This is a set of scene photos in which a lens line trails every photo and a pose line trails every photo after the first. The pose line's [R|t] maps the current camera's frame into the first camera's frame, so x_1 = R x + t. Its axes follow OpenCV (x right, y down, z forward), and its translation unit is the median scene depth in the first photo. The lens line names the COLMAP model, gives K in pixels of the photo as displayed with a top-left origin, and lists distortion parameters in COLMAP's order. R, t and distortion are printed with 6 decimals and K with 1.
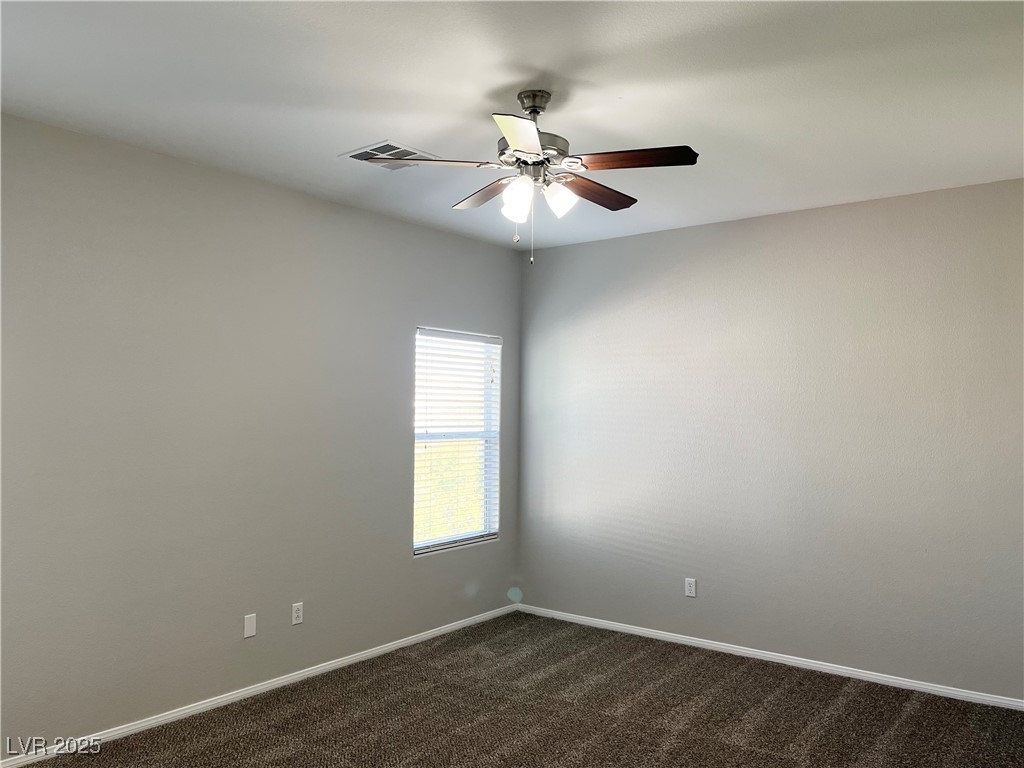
lens RADIAL K [[809.5, 0, 518.5], [0, 809.5, 384.4], [0, 0, 1]] dist [0.047899, -0.069924]
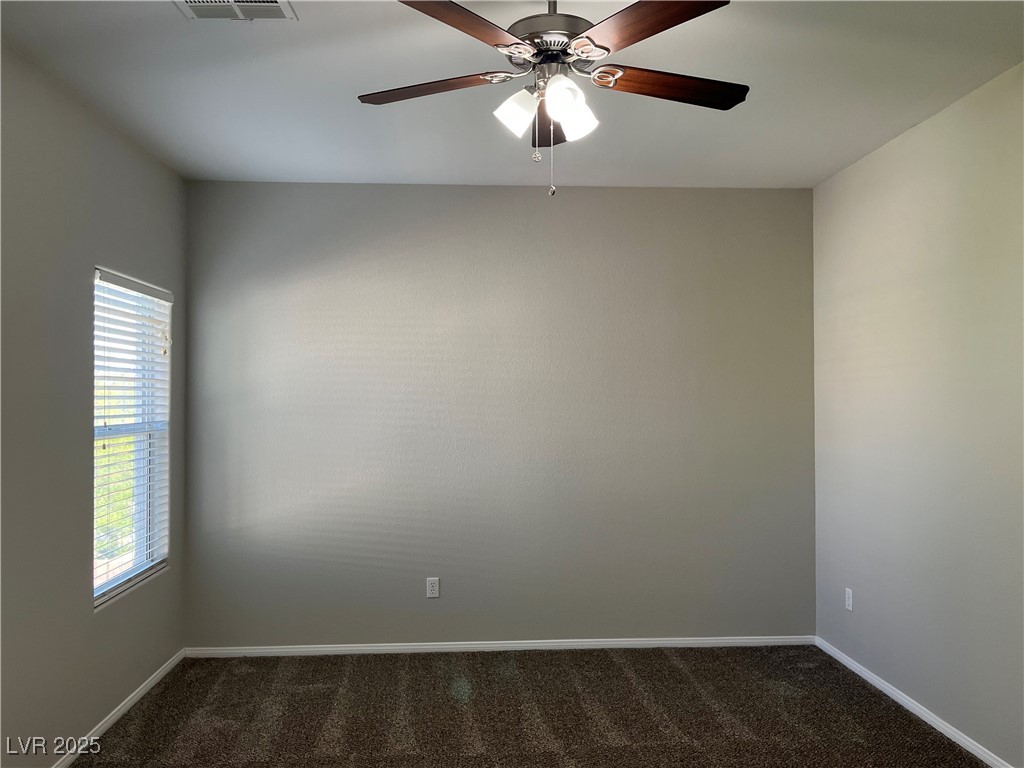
lens RADIAL K [[809.5, 0, 512.7], [0, 809.5, 385.6], [0, 0, 1]] dist [0.047899, -0.069924]
pose [[0.754208, -0.000238, 0.656635, -0.307500], [-0.013489, 0.999783, 0.015855, 0.011163], [-0.656497, -0.020815, 0.754042, 0.268107]]
